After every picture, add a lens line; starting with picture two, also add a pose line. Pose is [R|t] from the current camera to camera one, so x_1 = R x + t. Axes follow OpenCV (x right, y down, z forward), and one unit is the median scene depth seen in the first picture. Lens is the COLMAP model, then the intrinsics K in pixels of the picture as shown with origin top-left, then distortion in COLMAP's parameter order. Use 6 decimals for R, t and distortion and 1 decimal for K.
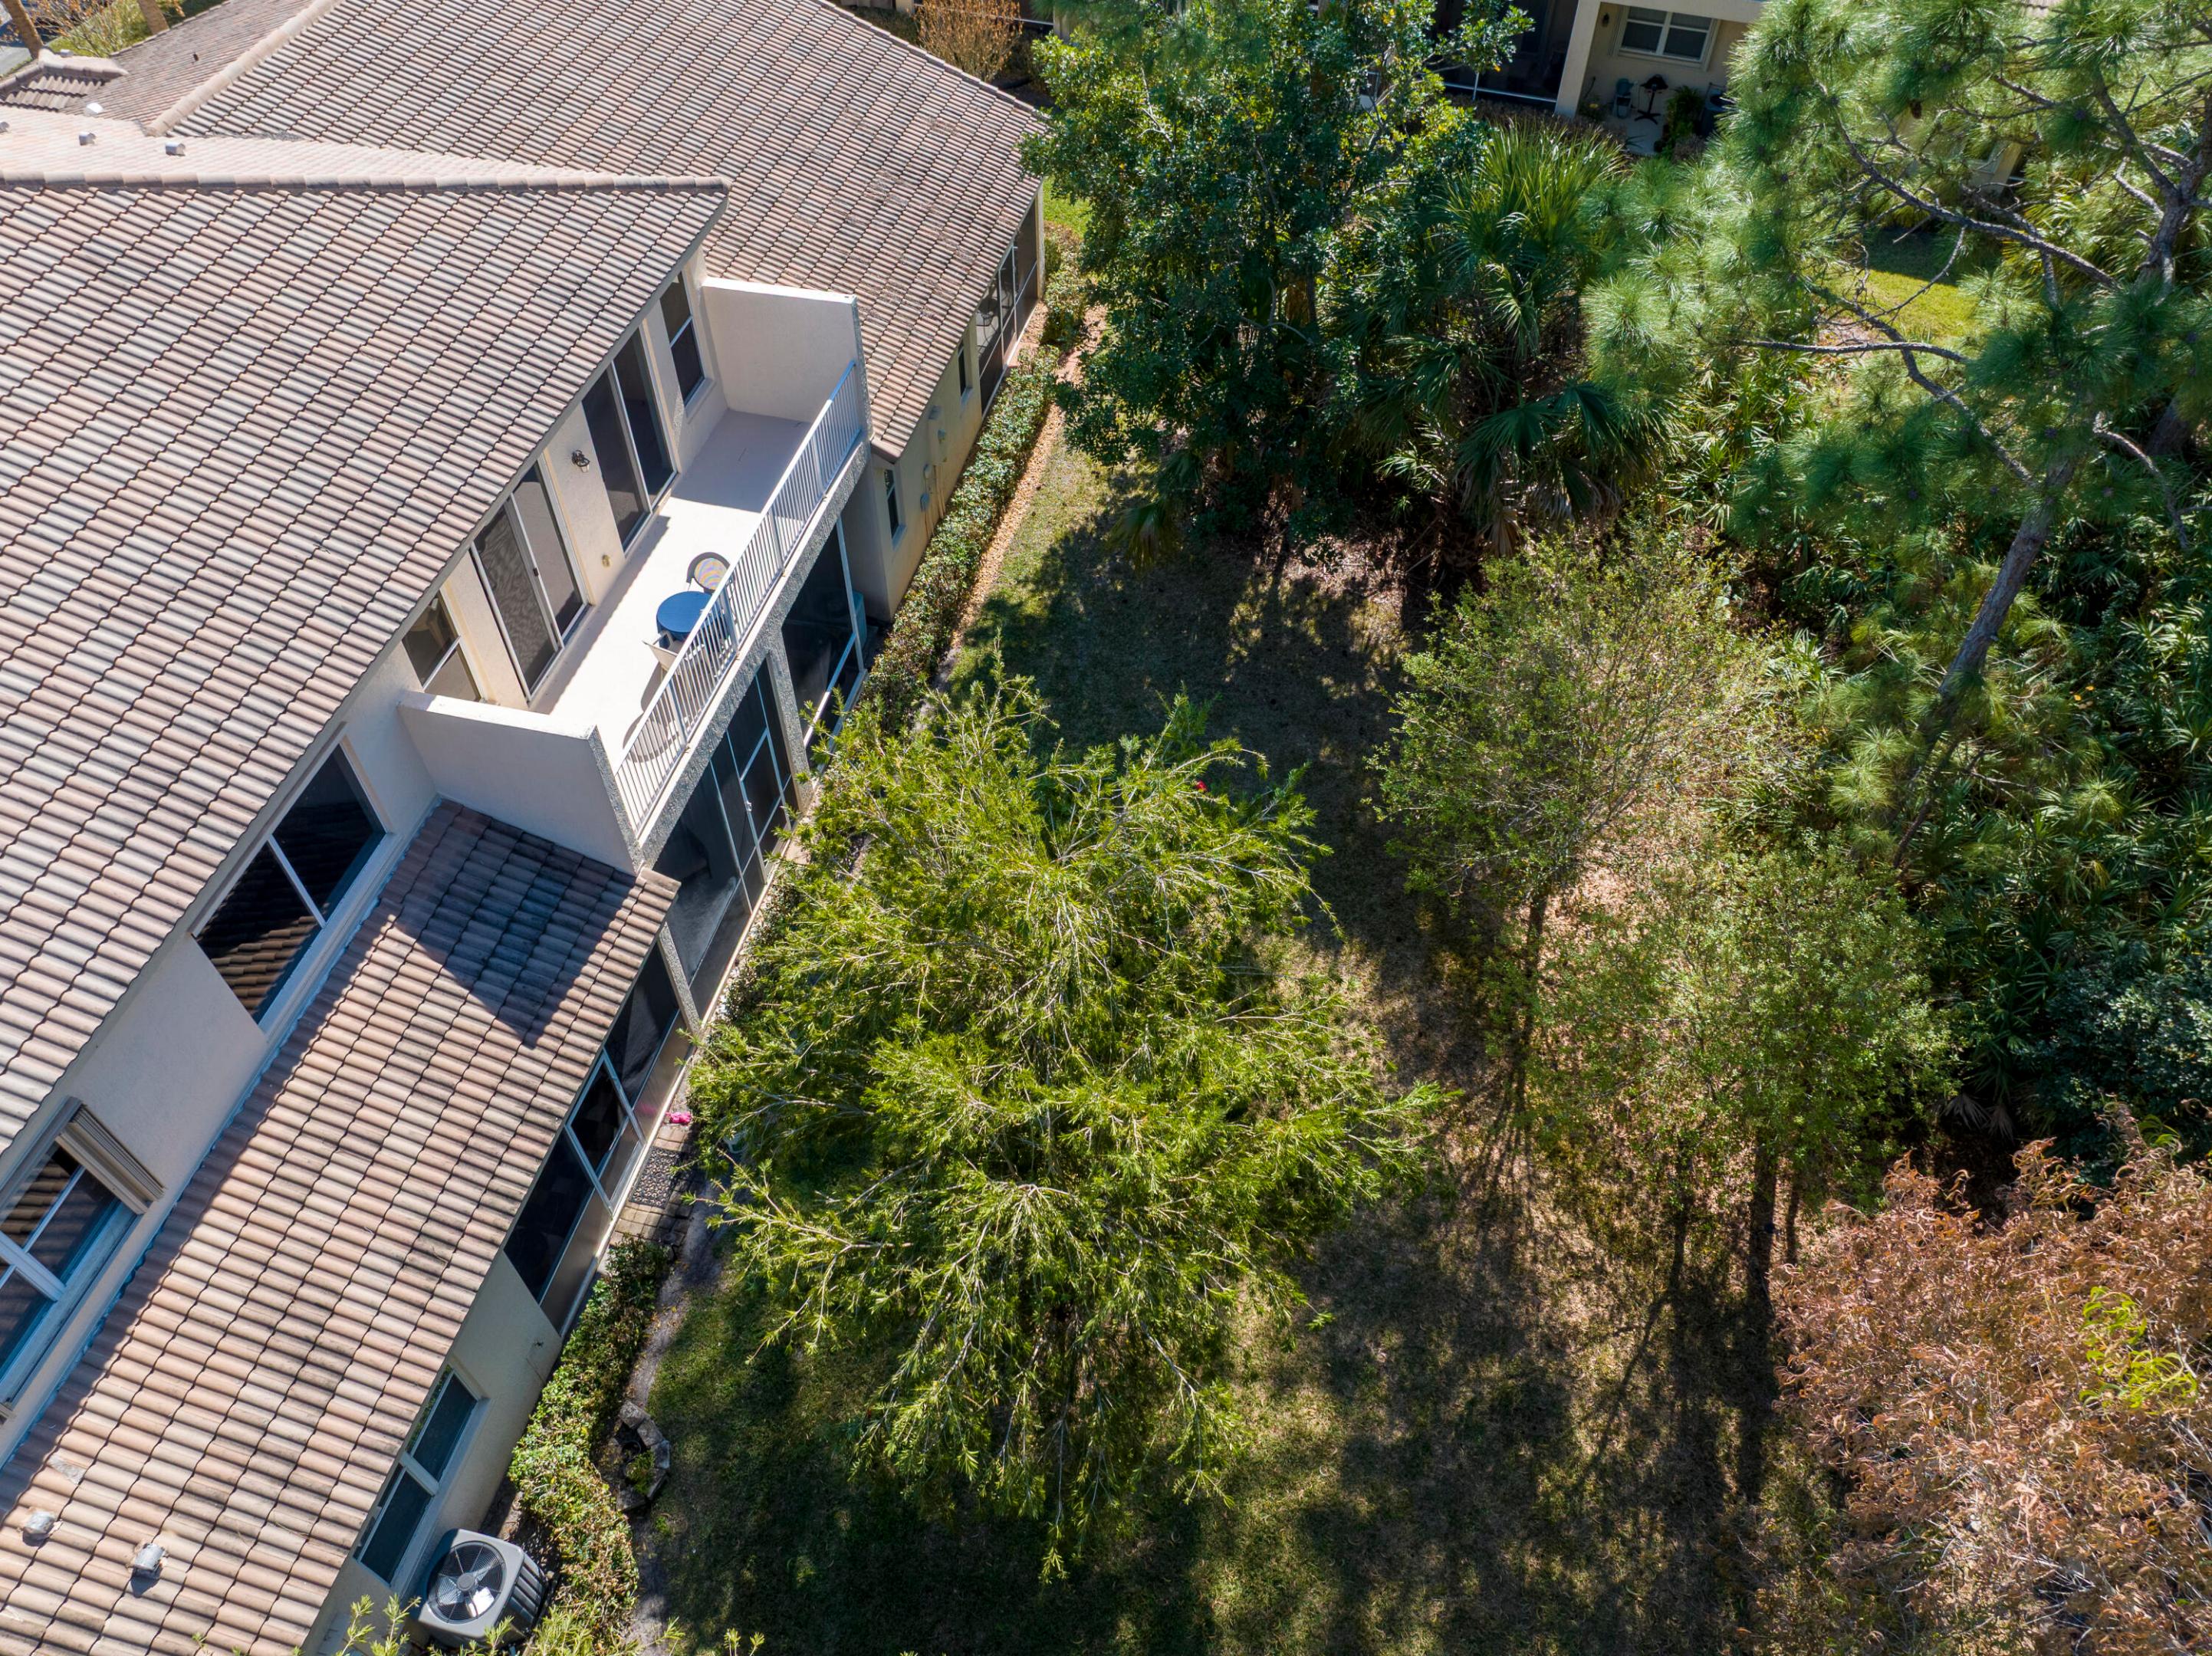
lens RADIAL K [[1540.1, 0, 1106.0], [0, 1540.1, 828.0], [0, 0, 1]] dist [-0.042315, 0.004334]
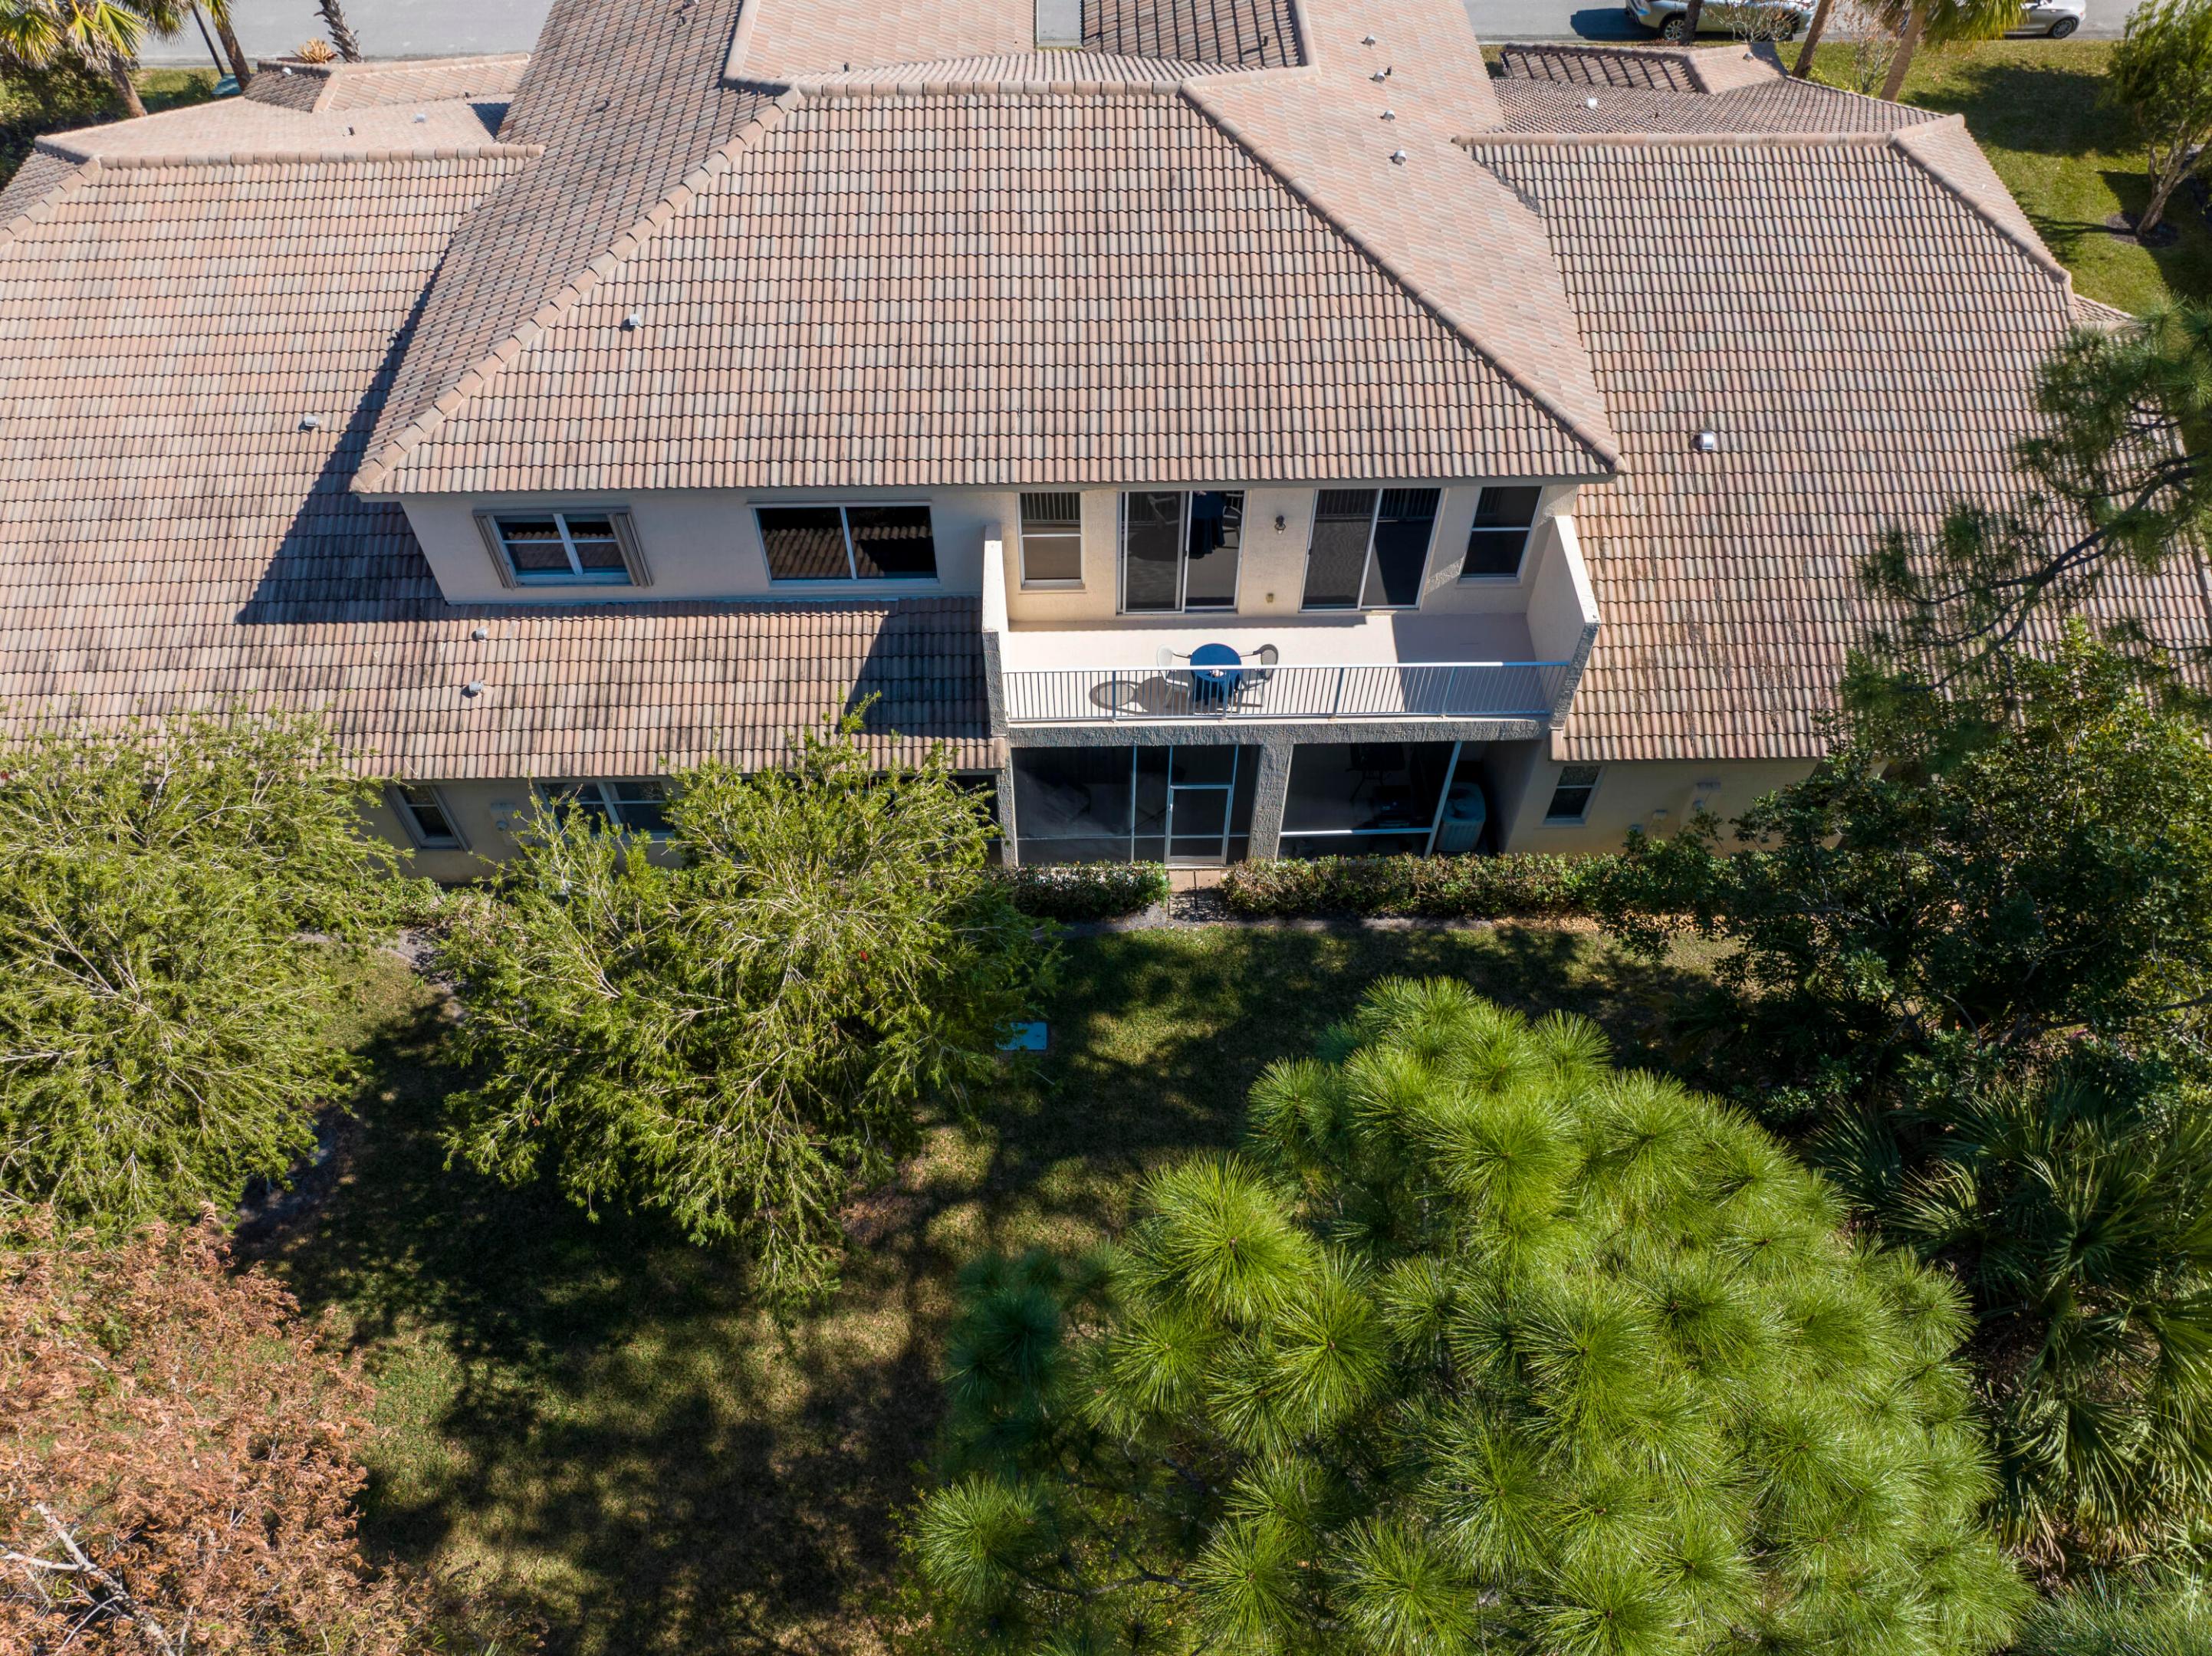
lens RADIAL K [[1540.1, 0, 1106.0], [0, 1540.1, 828.0], [0, 0, 1]] dist [-0.042315, 0.004334]
pose [[0.235886, 0.774205, -0.587336, 0.573676], [-0.738972, 0.535409, 0.408971, -0.556398], [0.631092, 0.337555, 0.698412, 0.161900]]
